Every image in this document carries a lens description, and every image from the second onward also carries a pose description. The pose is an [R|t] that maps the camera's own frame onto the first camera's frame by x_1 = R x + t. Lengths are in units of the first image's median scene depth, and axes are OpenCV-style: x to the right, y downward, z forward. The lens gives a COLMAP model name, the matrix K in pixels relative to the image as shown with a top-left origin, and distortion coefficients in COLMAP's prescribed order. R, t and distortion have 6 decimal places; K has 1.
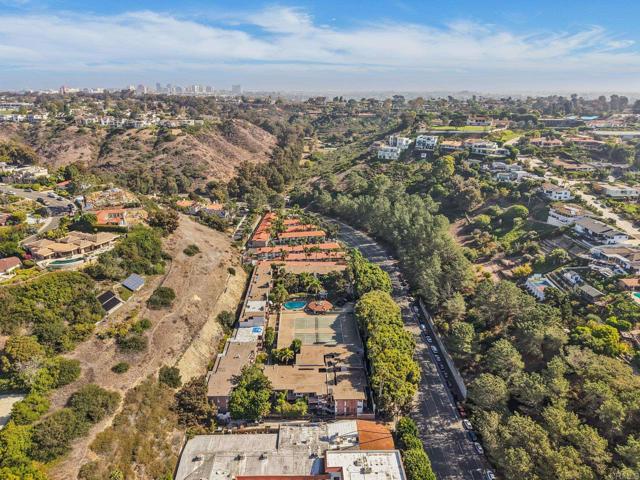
lens RADIAL K [[416.3, 0, 315.6], [0, 416.3, 273.6], [0, 0, 1]] dist [0.006280, 0.004387]
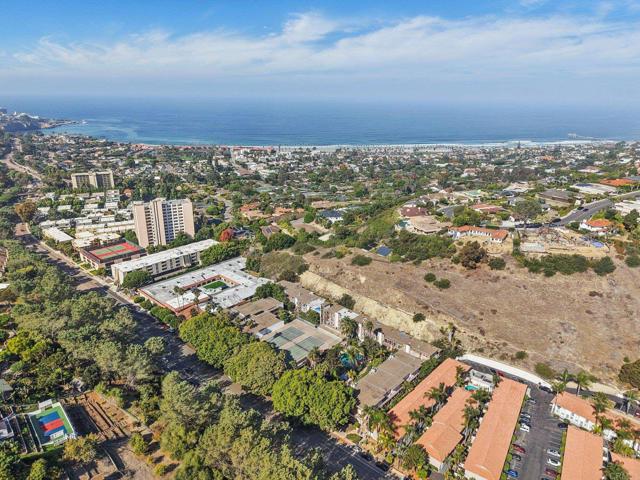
lens RADIAL K [[429.1, 0, 320.0], [0, 429.1, 240.0], [0, 0, 1]] dist [0.039066, -0.045458]
pose [[-0.695044, 0.221067, -0.684137, 0.659881], [-0.301602, 0.774131, 0.556558, -0.706927], [0.652648, 0.593170, -0.471381, 1.425232]]
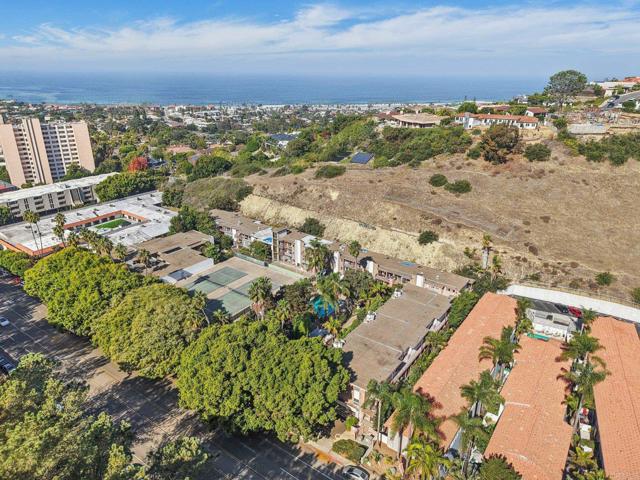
lens RADIAL K [[429.1, 0, 320.0], [0, 429.1, 240.0], [0, 0, 1]] dist [0.039066, -0.045458]
pose [[-0.605328, 0.284043, -0.743571, 0.394163], [-0.330352, 0.760259, 0.559351, -0.339041], [0.724186, 0.584231, -0.366372, 1.318081]]
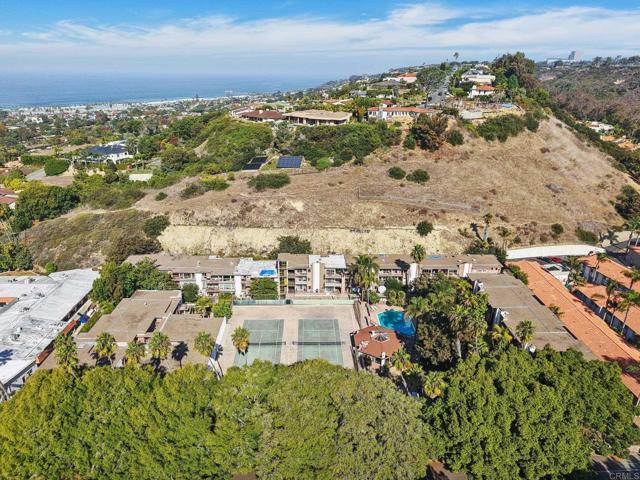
lens RADIAL K [[429.1, 0, 320.0], [0, 429.1, 240.0], [0, 0, 1]] dist [0.039066, -0.045458]
pose [[0.009696, 0.363045, -0.931721, 0.446049], [-0.412399, 0.850285, 0.327022, -0.153527], [0.910952, 0.381070, 0.157964, 0.915937]]
